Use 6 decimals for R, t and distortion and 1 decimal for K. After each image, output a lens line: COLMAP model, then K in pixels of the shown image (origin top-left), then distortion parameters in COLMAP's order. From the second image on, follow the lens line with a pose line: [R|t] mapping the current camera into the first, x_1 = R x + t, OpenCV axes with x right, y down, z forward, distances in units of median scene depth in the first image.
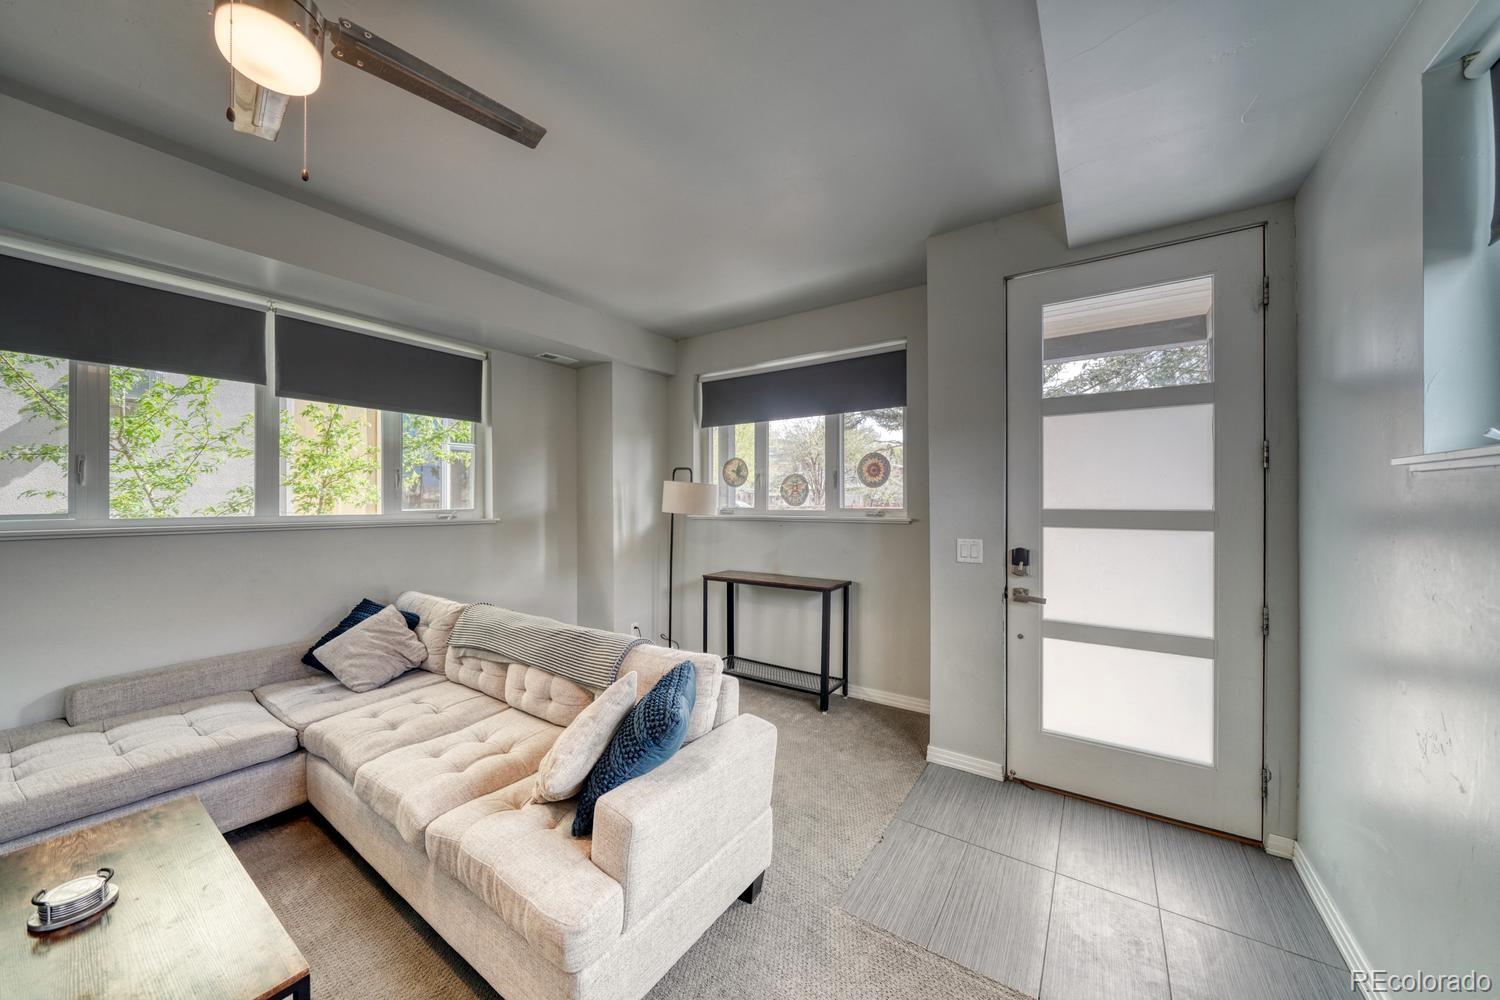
lens RADIAL K [[525.4, 0, 742.6], [0, 525.4, 506.5], [0, 0, 1]] dist [-0.002599, -0.000158]
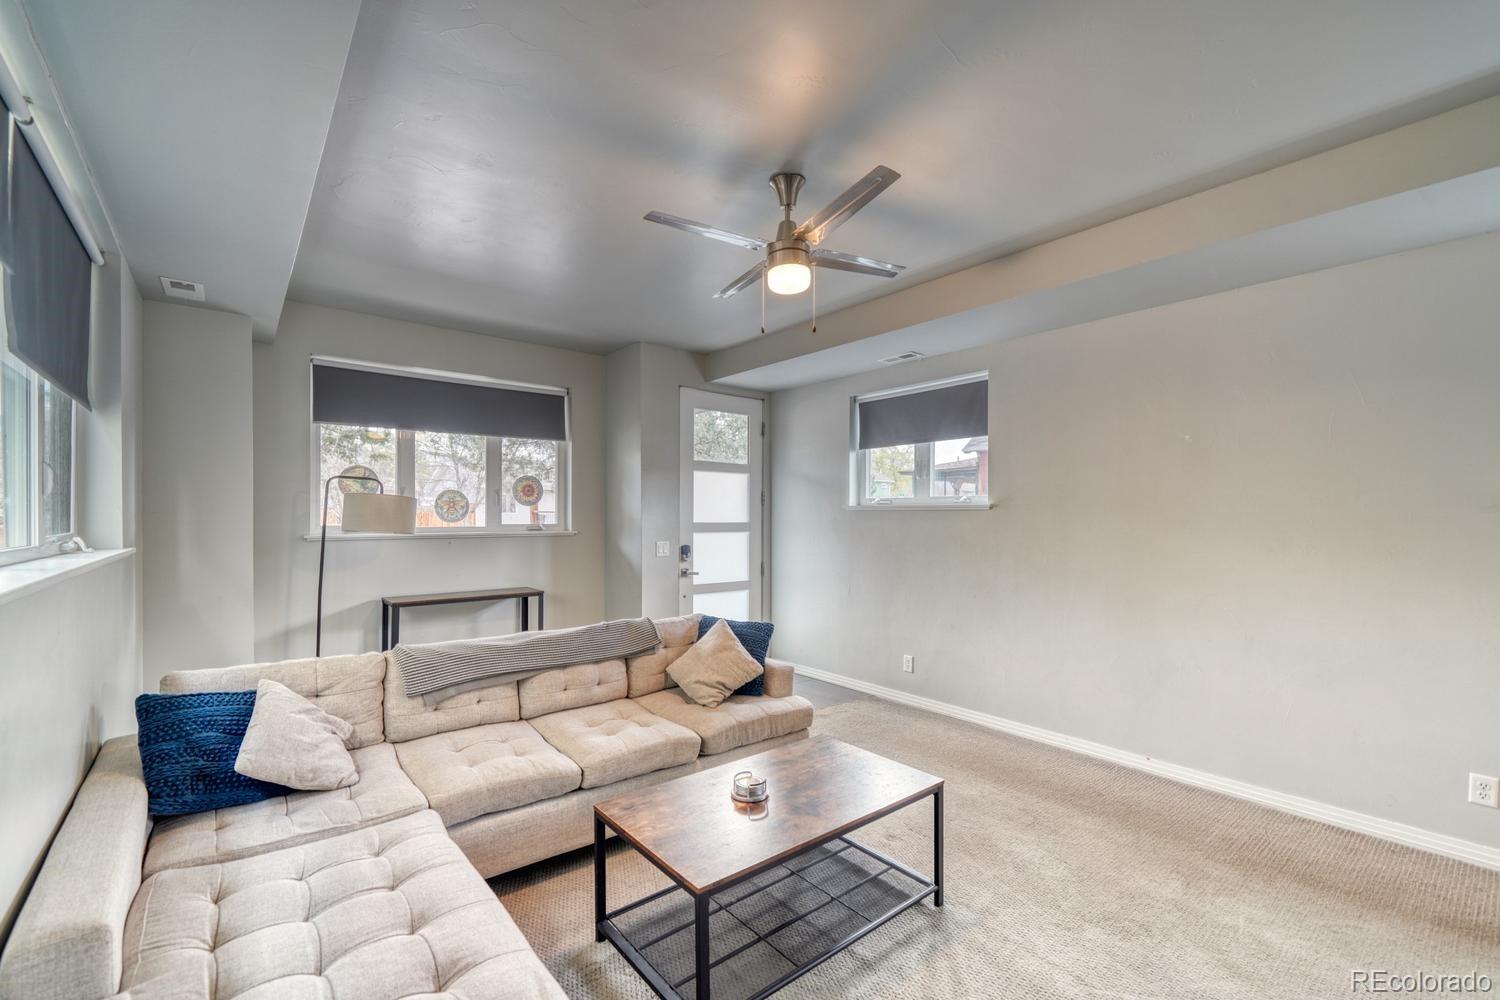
lens RADIAL K [[634.4, 0, 751.5], [0, 634.4, 534.2], [0, 0, 1]] dist [-0.001075, -0.000151]
pose [[0.273389, -0.029104, 0.961463, -1.315735], [0.005905, 0.999574, 0.028579, -0.014628], [-0.961885, -0.002136, 0.273445, 0.200620]]
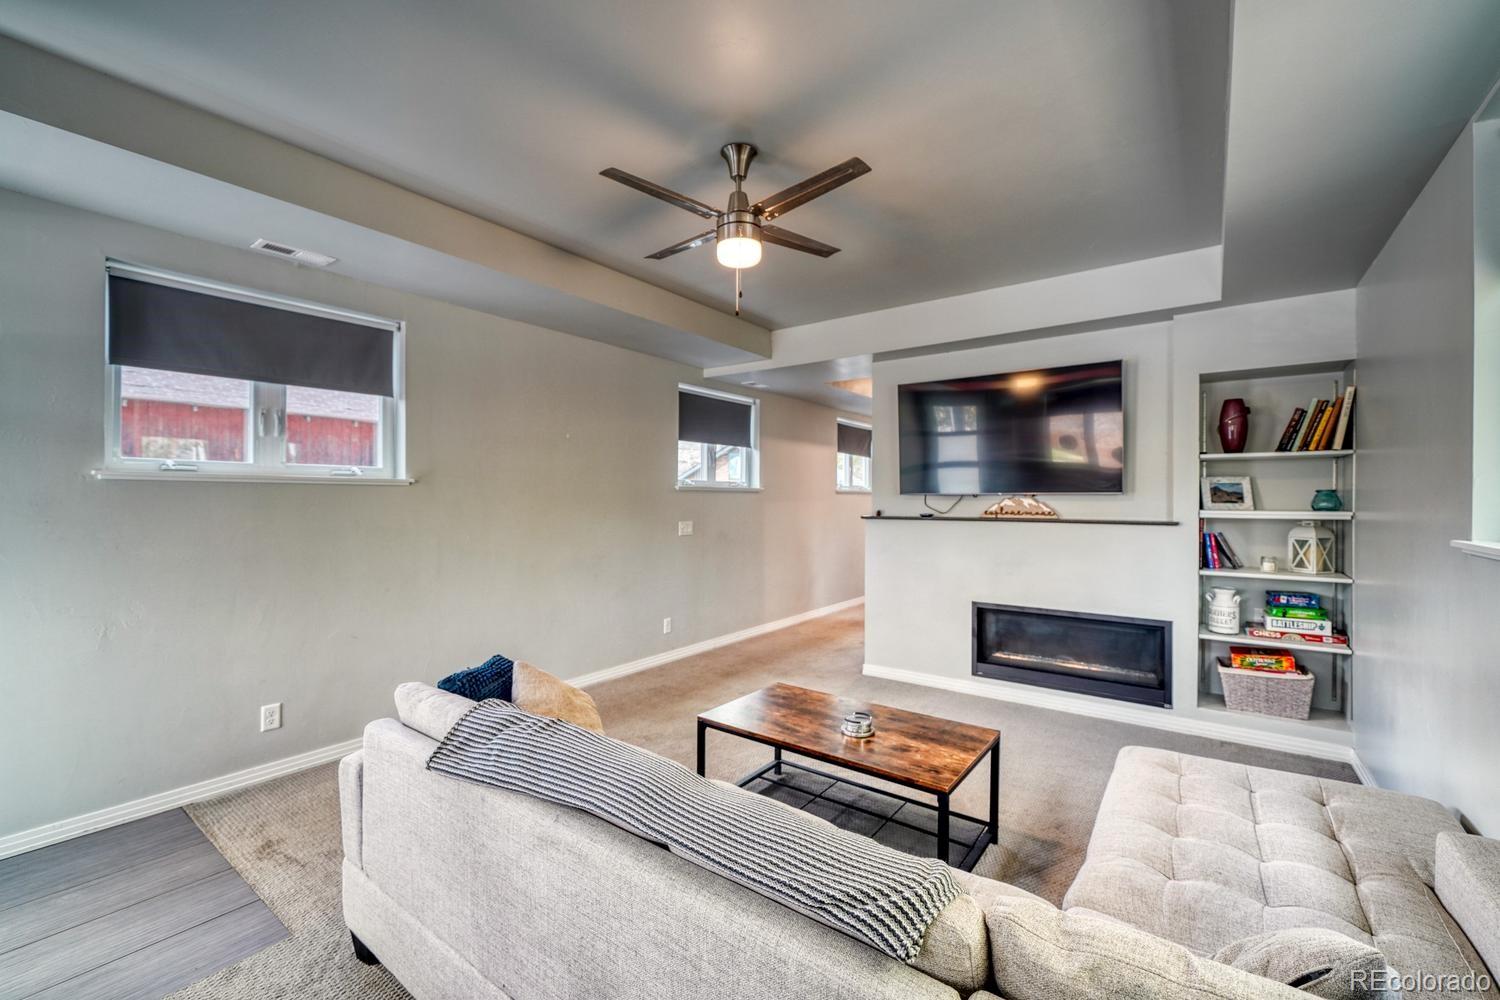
lens RADIAL K [[625.1, 0, 754.2], [0, 625.1, 499.9], [0, 0, 1]] dist [-0.000614, -0.000133]
pose [[-0.999331, -0.001786, 0.036523, -0.441341], [-0.001584, 0.999983, 0.005544, -0.003821], [-0.036532, 0.005483, -0.999317, 1.344419]]
